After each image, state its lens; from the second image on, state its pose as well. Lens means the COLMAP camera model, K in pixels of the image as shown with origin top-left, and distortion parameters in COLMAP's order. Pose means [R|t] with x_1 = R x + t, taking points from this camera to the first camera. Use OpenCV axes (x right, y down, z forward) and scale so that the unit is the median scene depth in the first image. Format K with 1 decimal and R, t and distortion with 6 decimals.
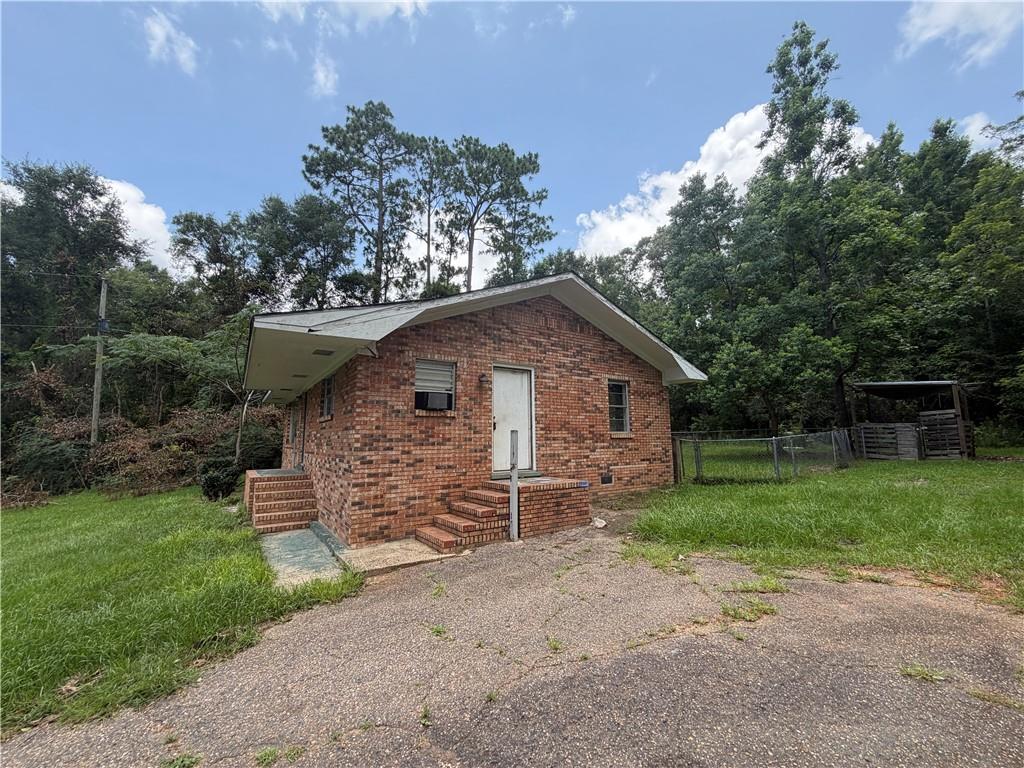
lens RADIAL K [[408.7, 0, 510.6], [0, 408.7, 385.3], [0, 0, 1]] dist [0.001589, 0.000090]
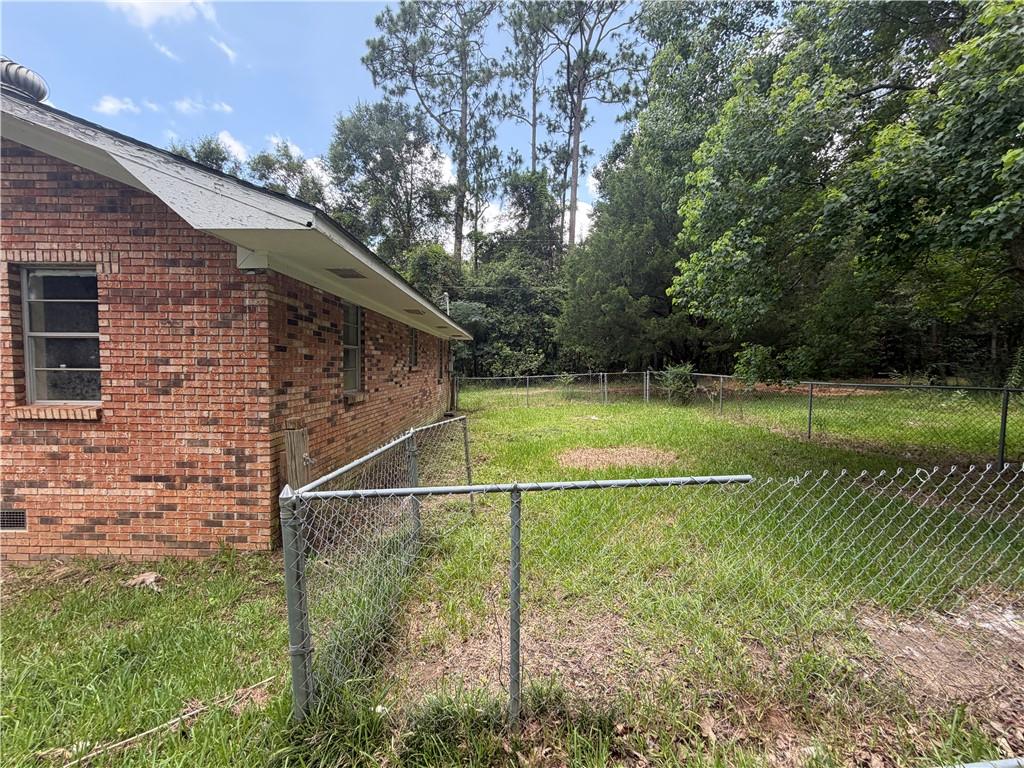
lens RADIAL K [[408.7, 0, 513.7], [0, 408.7, 386.1], [0, 0, 1]] dist [0.001589, 0.000090]
pose [[0.825696, 0.045738, -0.562258, 0.806483], [0.055508, 0.985283, 0.161666, 0.058288], [0.561378, -0.164697, 0.811005, 0.899064]]
